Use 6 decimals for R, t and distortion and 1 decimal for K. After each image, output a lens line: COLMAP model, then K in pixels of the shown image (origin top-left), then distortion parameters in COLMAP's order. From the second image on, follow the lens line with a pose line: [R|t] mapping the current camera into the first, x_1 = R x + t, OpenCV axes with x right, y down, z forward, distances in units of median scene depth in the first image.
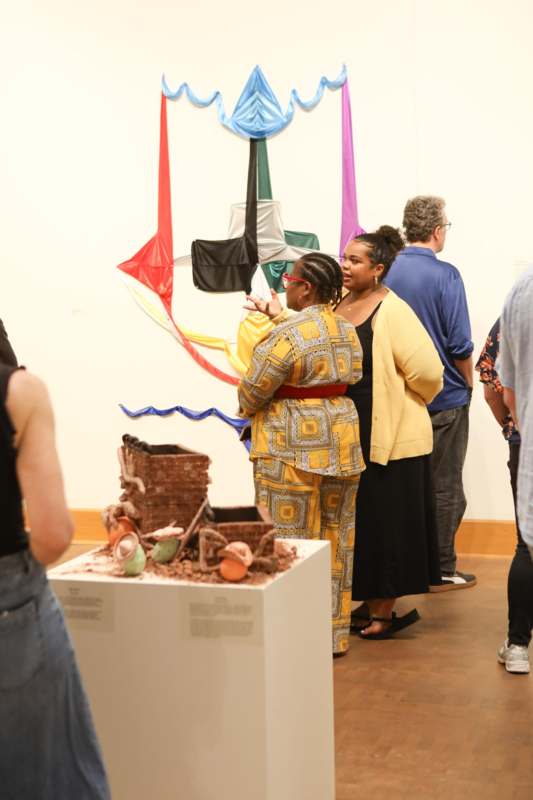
lens RADIAL K [[1368.0, 0, 266.4], [0, 1368.0, 398.6], [0, 0, 1]] dist [0.083356, 0.000000]
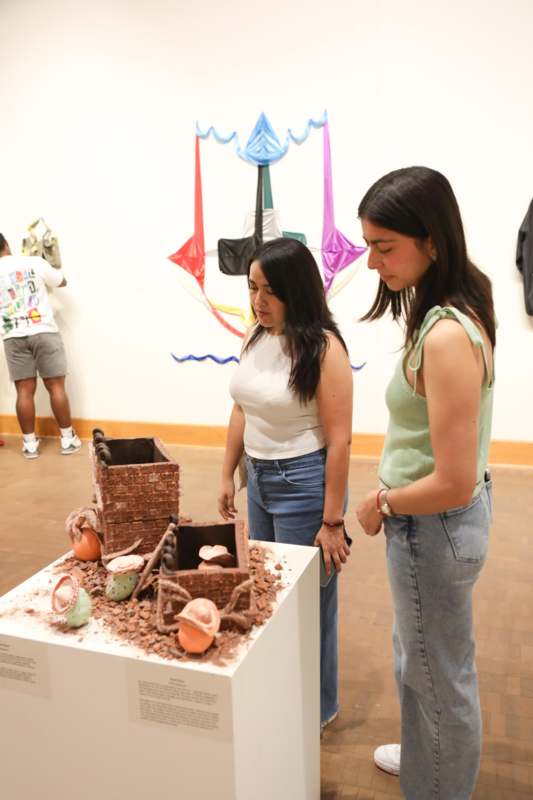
lens RADIAL K [[716.3, 0, 266.4], [0, 716.3, 406.3], [0, 0, 1]] dist [-0.064214, 0.076868]
pose [[0.999878, 0.002610, -0.015381, 0.008617], [-0.001042, 0.994877, 0.101091, -0.017576], [0.015566, -0.101062, 0.994758, 0.248606]]
